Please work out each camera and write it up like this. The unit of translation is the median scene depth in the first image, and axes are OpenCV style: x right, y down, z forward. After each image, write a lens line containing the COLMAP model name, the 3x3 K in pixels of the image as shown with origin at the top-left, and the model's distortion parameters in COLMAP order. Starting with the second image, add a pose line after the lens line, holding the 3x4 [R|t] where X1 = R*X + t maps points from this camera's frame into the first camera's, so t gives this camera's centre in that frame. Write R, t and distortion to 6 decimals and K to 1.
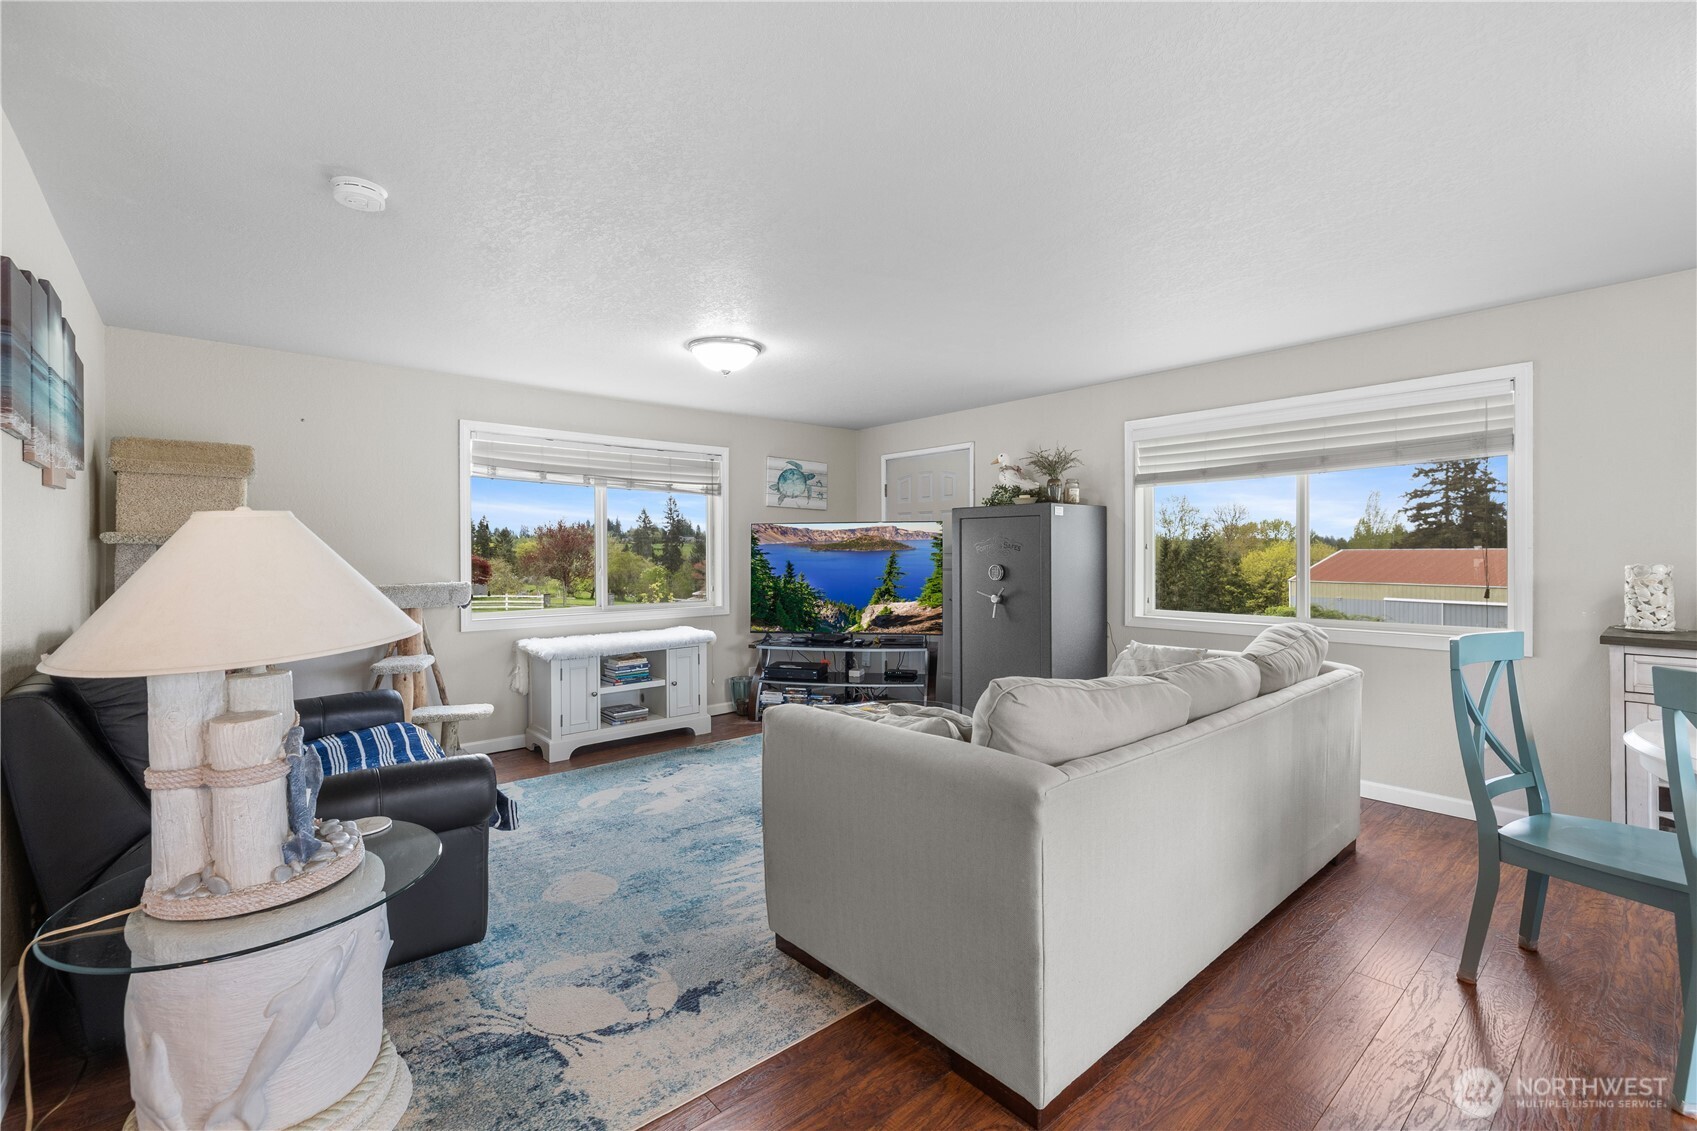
lens RADIAL K [[737.0, 0, 840.6], [0, 737.0, 557.5], [0, 0, 1]] dist [0.000682, -0.000151]
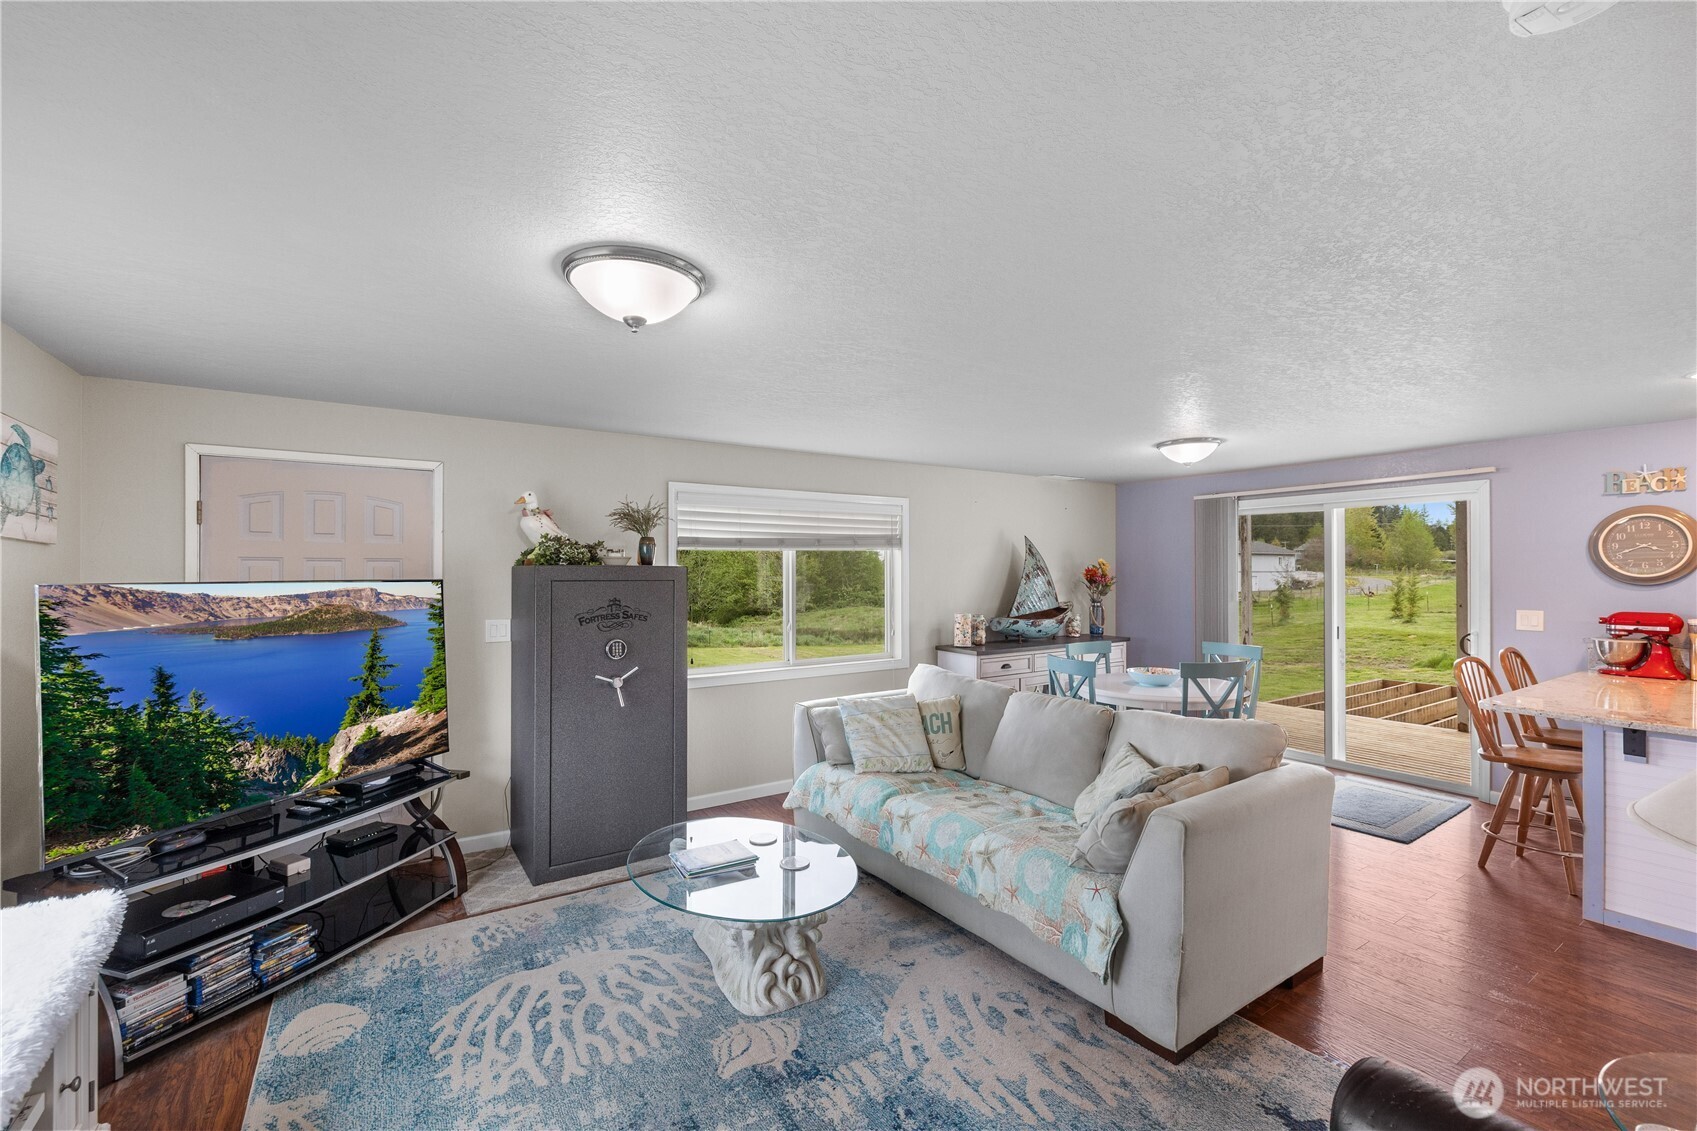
lens RADIAL K [[737.0, 0, 838.0], [0, 737.0, 565.6], [0, 0, 1]] dist [0.000682, -0.000151]
pose [[0.130524, 0.016282, 0.991311, -0.464055], [0.006206, 0.999832, -0.017239, -0.047524], [-0.991426, 0.008402, 0.130401, 0.549380]]
